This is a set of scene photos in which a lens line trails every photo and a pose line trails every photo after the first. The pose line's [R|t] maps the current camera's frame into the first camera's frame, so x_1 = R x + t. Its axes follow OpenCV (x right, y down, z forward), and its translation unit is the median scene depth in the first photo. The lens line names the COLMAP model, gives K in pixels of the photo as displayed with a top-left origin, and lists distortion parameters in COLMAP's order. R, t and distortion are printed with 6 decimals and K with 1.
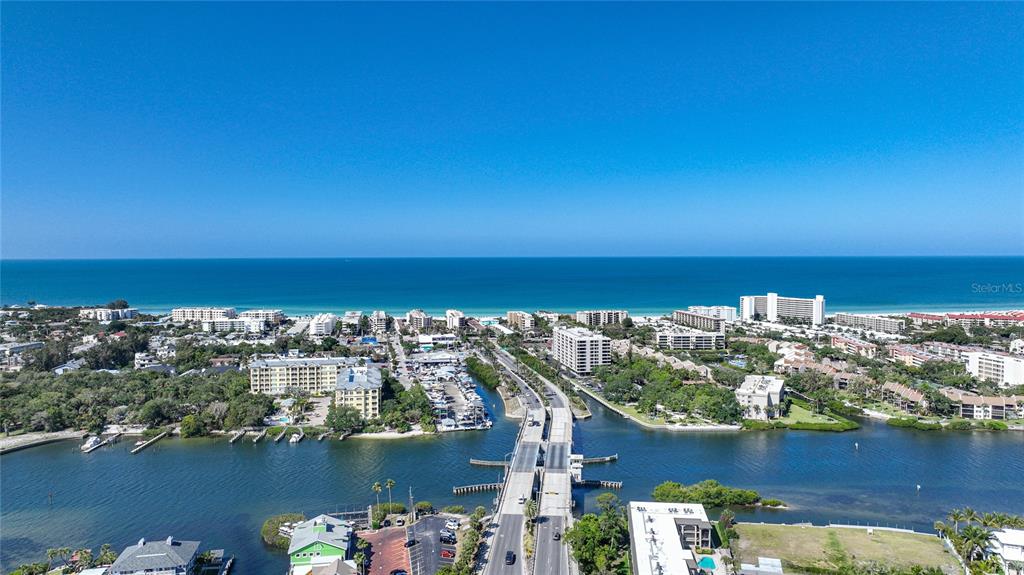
lens RADIAL K [[742.1, 0, 512.0], [0, 742.1, 287.5], [0, 0, 1]] dist [0.004327, 0.009273]
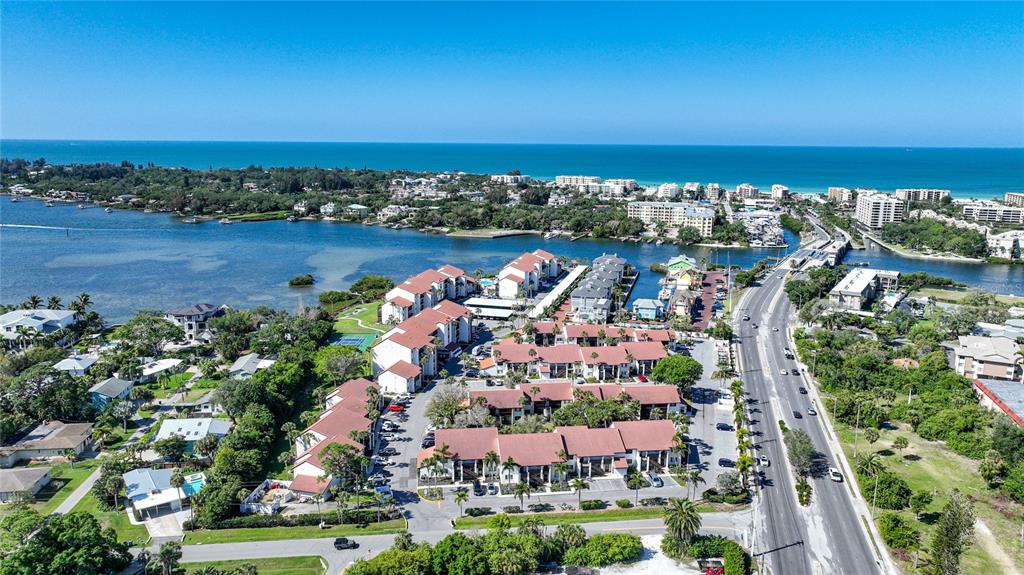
lens RADIAL K [[742.1, 0, 512.0], [0, 742.1, 287.5], [0, 0, 1]] dist [0.004327, 0.009273]
pose [[0.905205, 0.092231, -0.414846, 0.060216], [-0.029717, 0.987514, 0.154706, 0.032334], [0.423935, -0.127712, 0.896643, -0.360359]]
